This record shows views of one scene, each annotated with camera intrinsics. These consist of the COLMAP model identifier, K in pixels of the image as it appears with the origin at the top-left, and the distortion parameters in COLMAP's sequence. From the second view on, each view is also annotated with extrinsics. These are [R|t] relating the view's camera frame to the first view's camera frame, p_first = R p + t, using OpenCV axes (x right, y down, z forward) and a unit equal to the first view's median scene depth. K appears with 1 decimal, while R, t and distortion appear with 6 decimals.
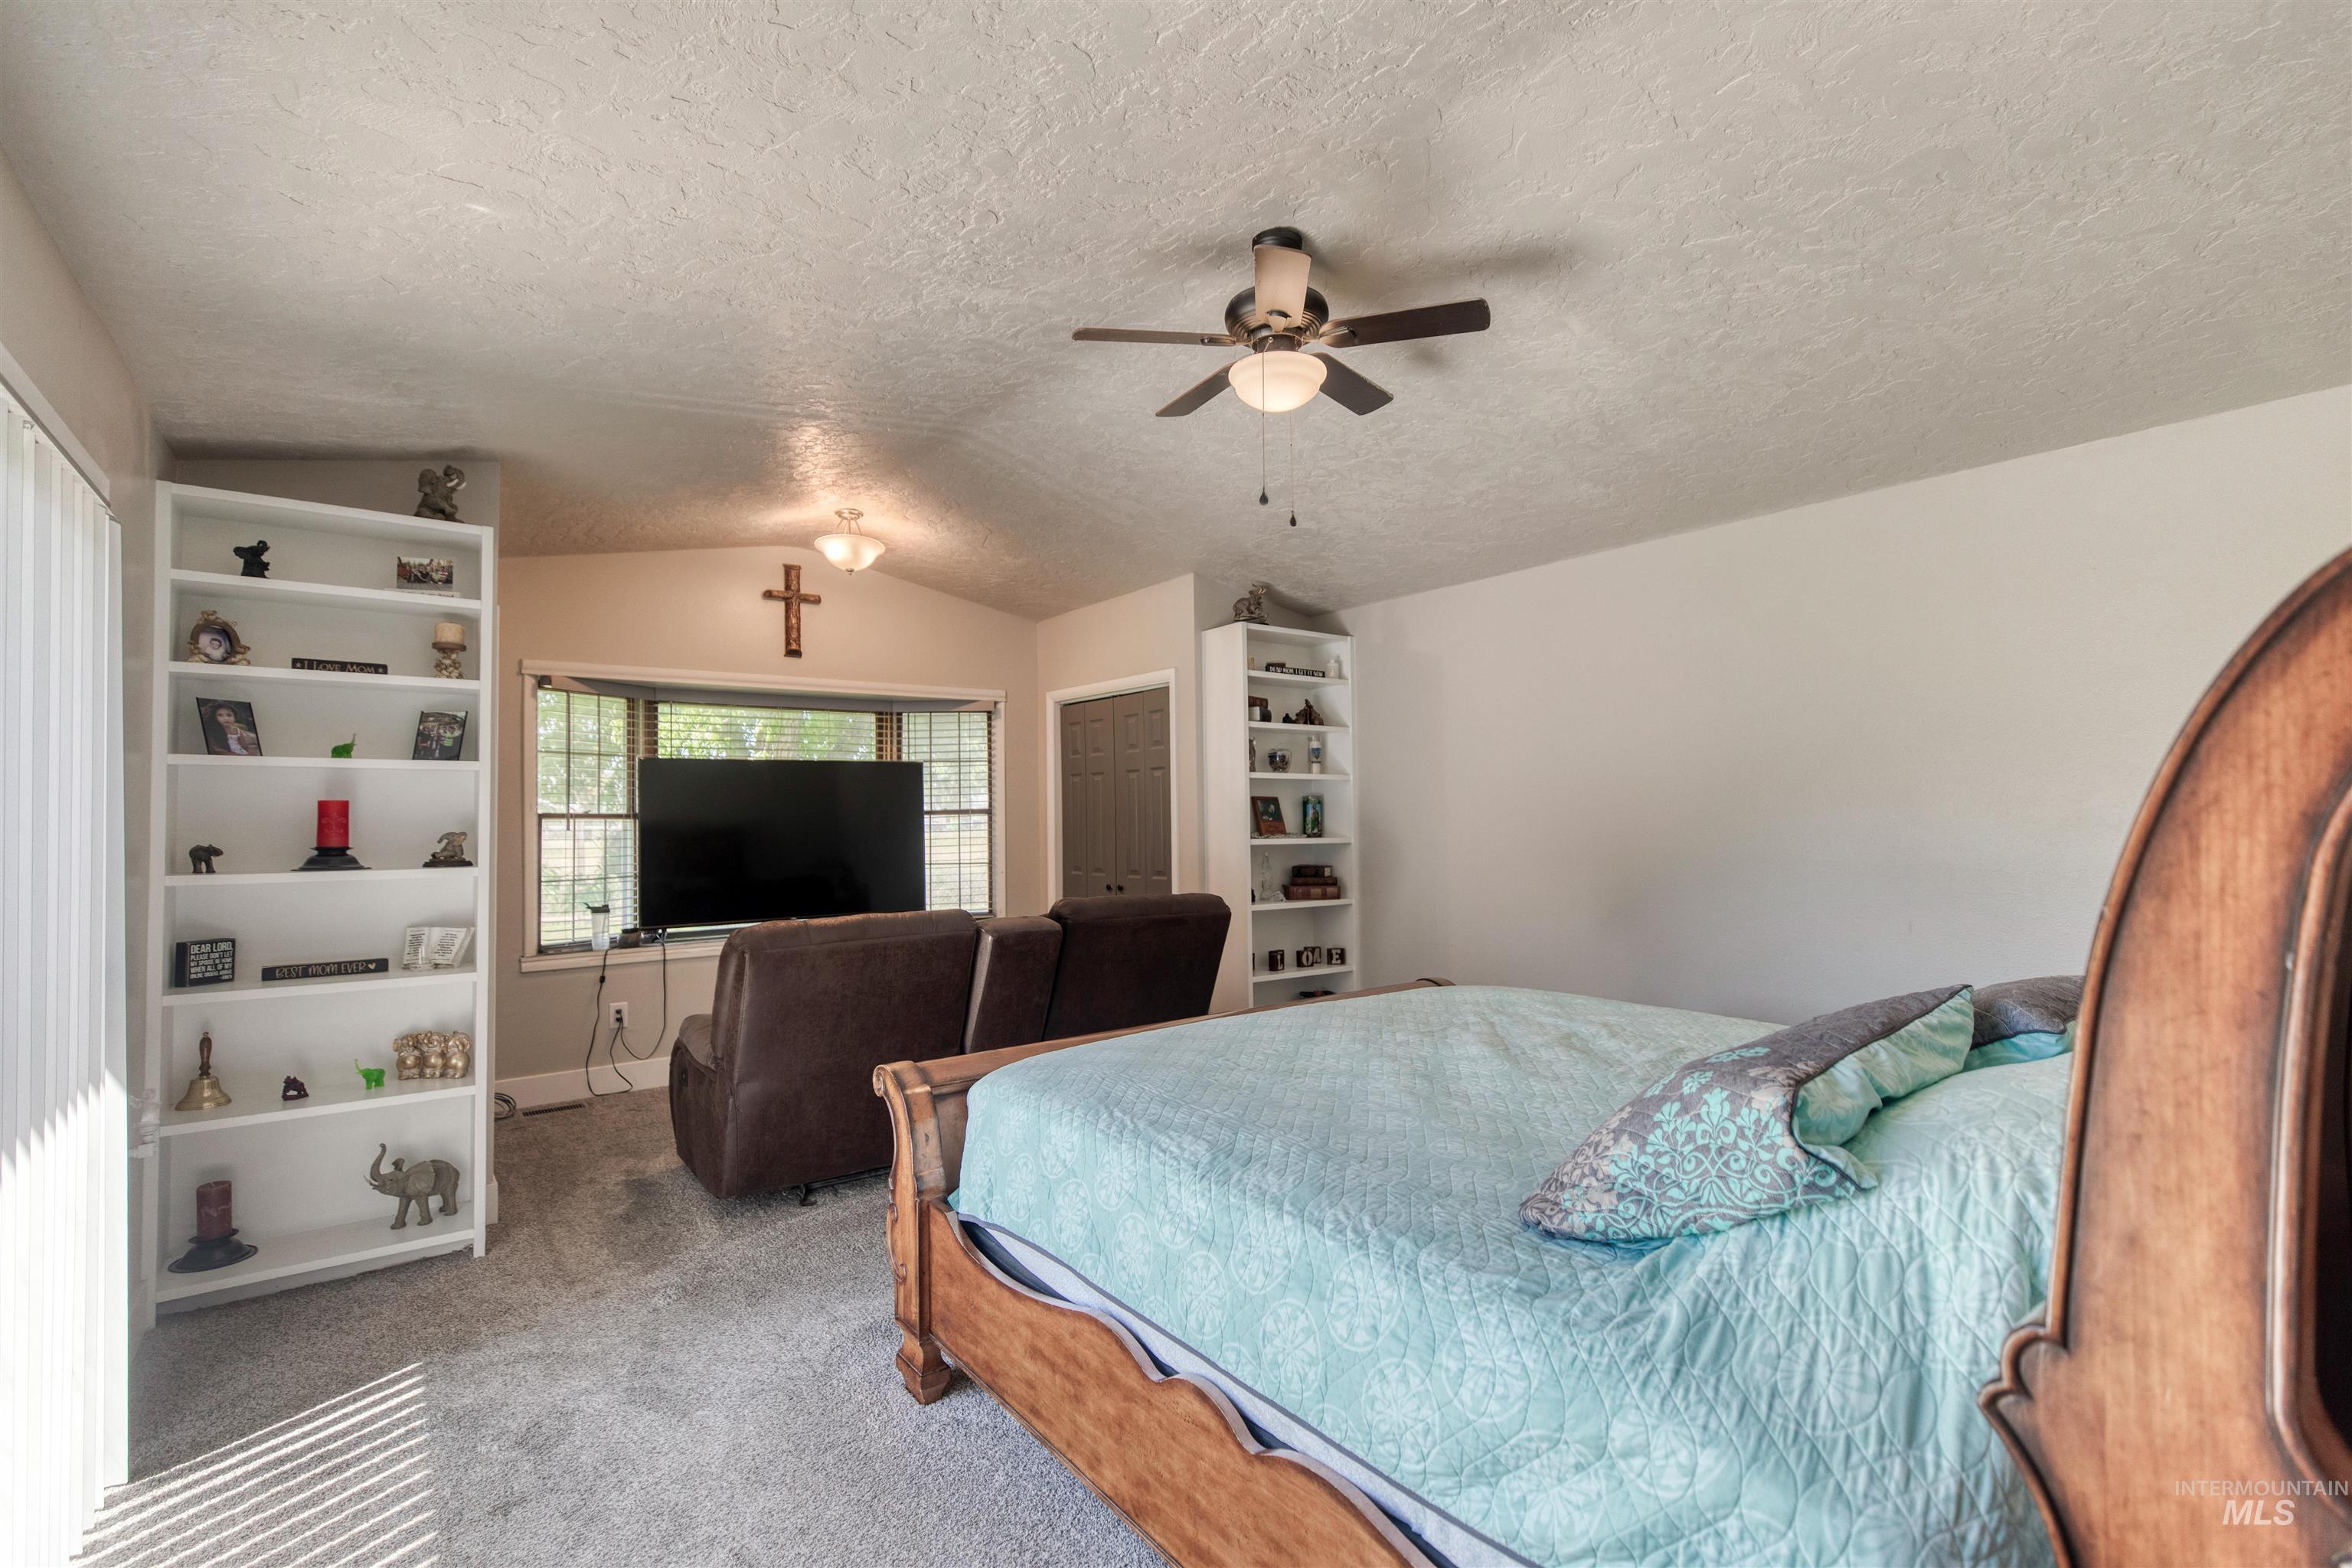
lens RADIAL K [[1058.3, 0, 1167.5], [0, 1058.3, 762.6], [0, 0, 1]] dist [0.001825, 0.000275]
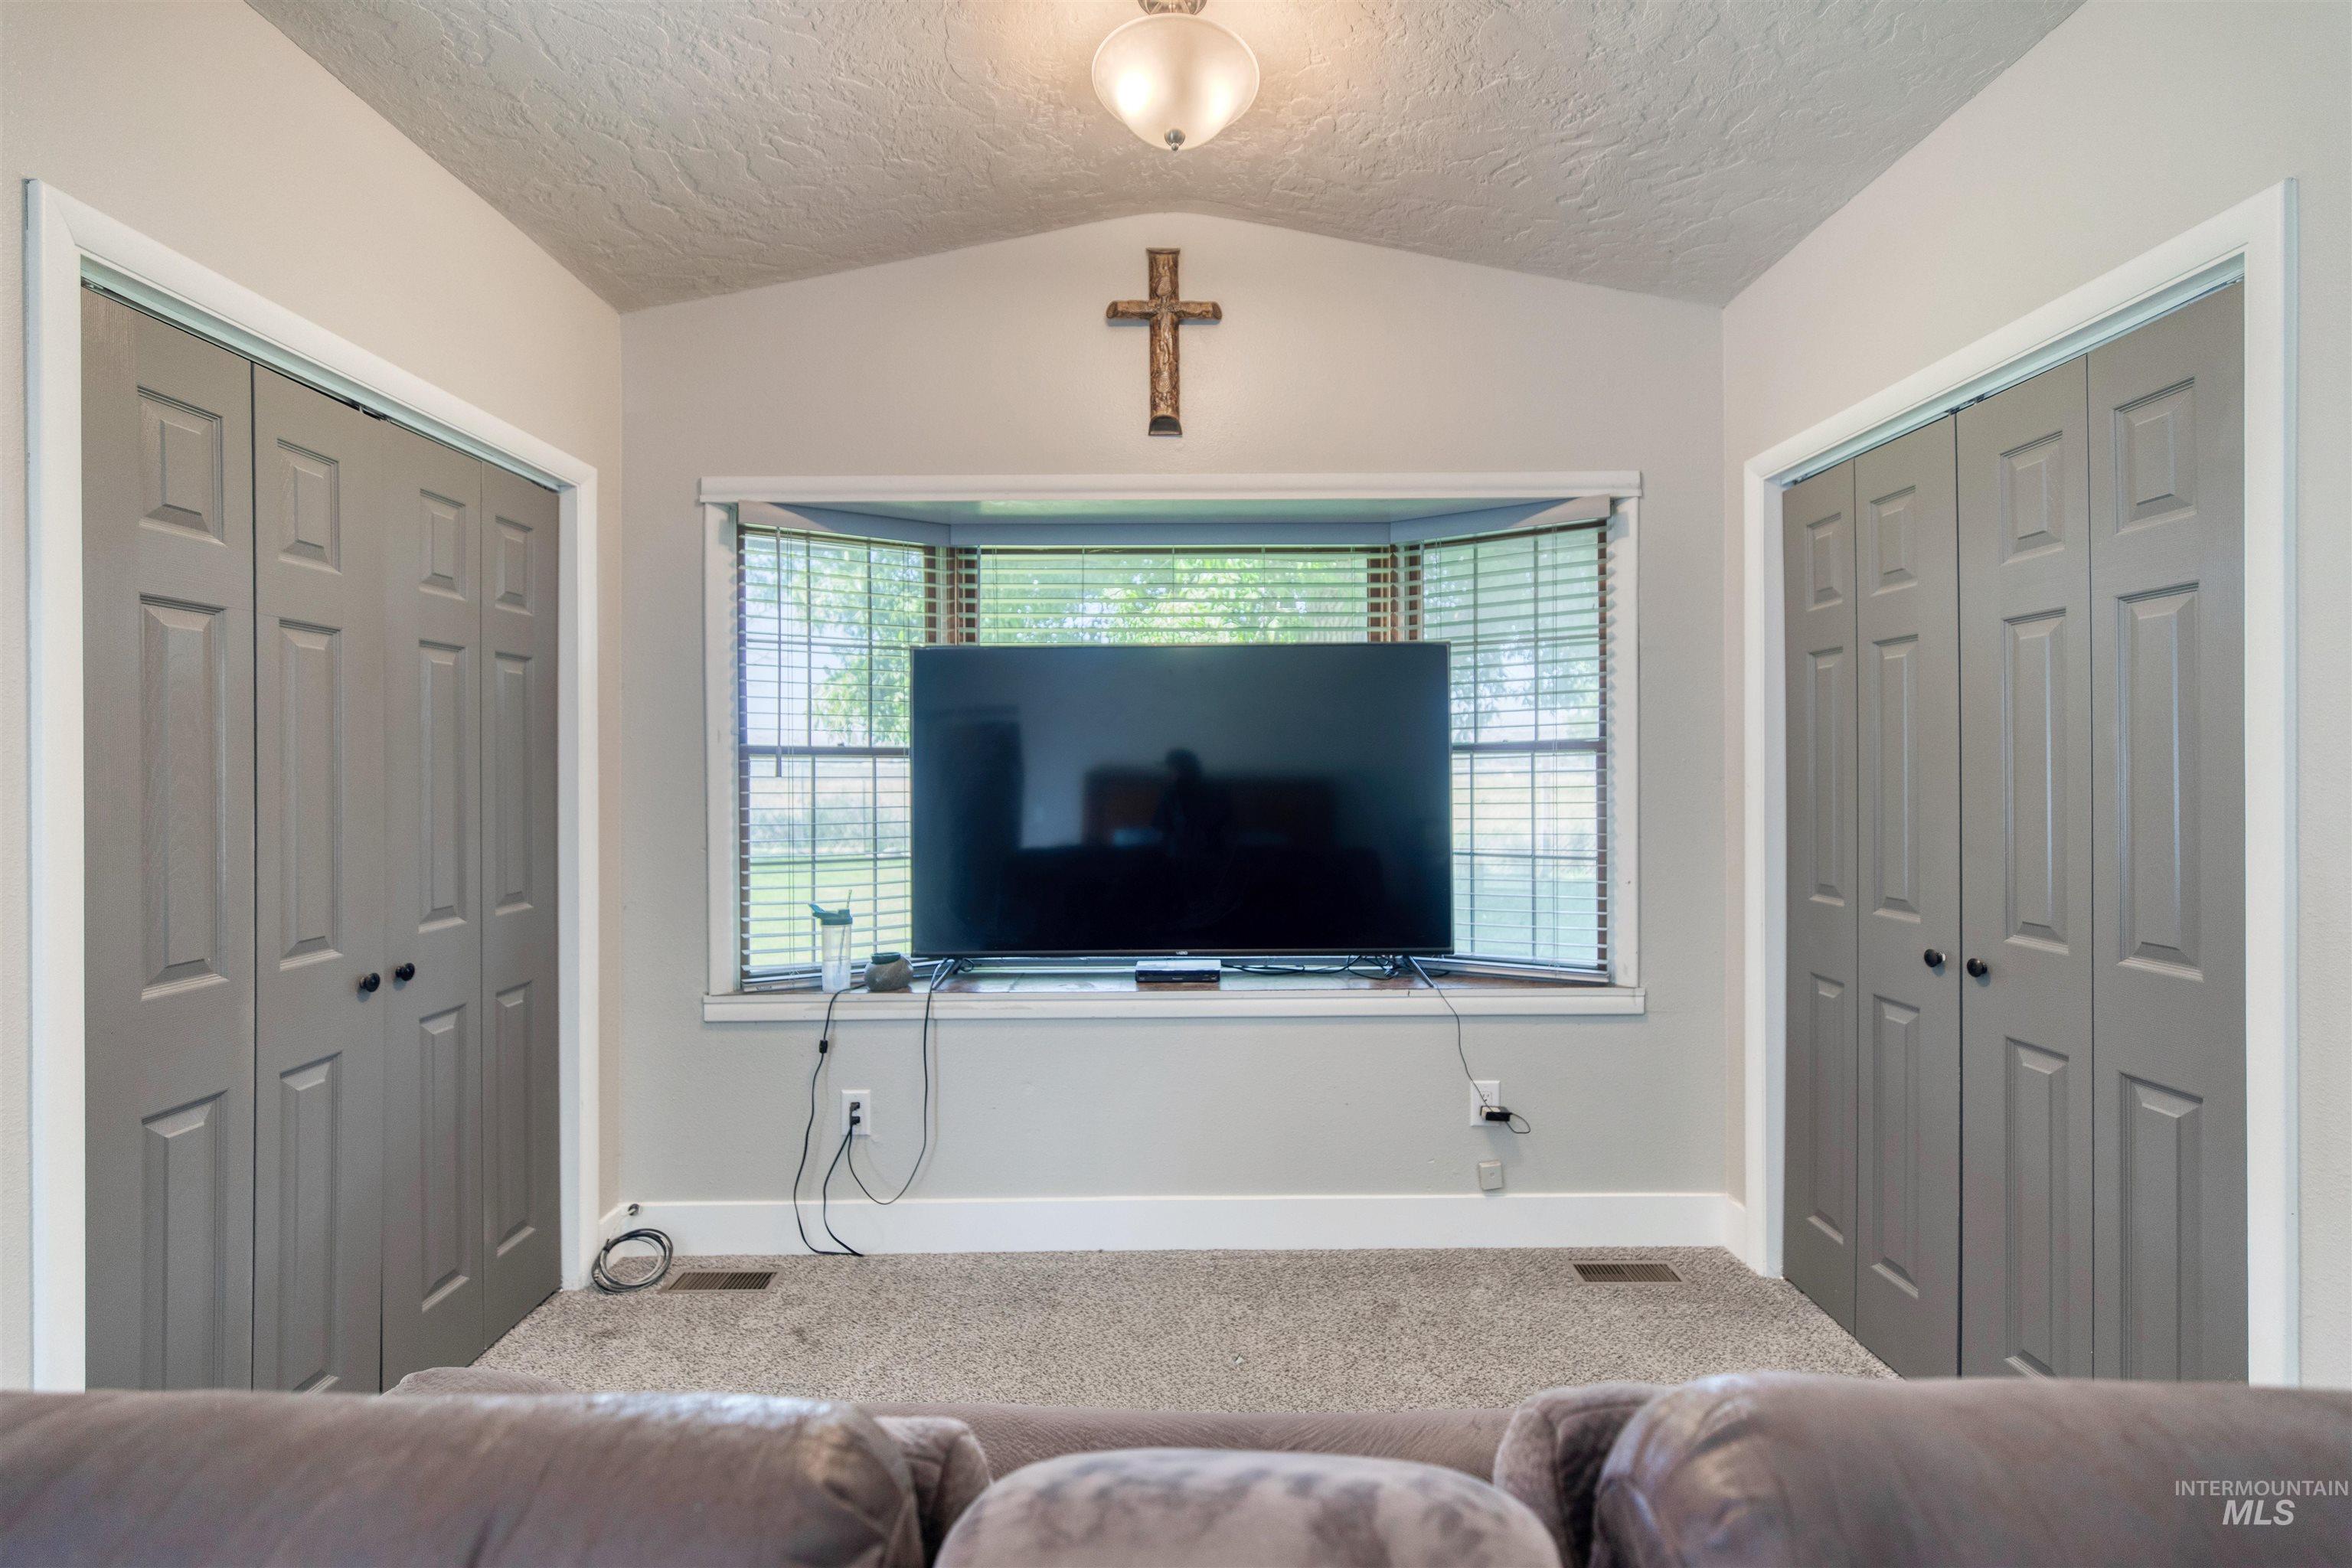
lens RADIAL K [[1071.0, 0, 1177.4], [0, 1071.0, 755.2], [0, 0, 1]] dist [0.000274, 0.000054]
pose [[0.809330, 0.011776, -0.587236, -0.051992], [0.023022, 0.998395, 0.051751, 0.025123], [0.586903, -0.055403, 0.807760, 0.588817]]
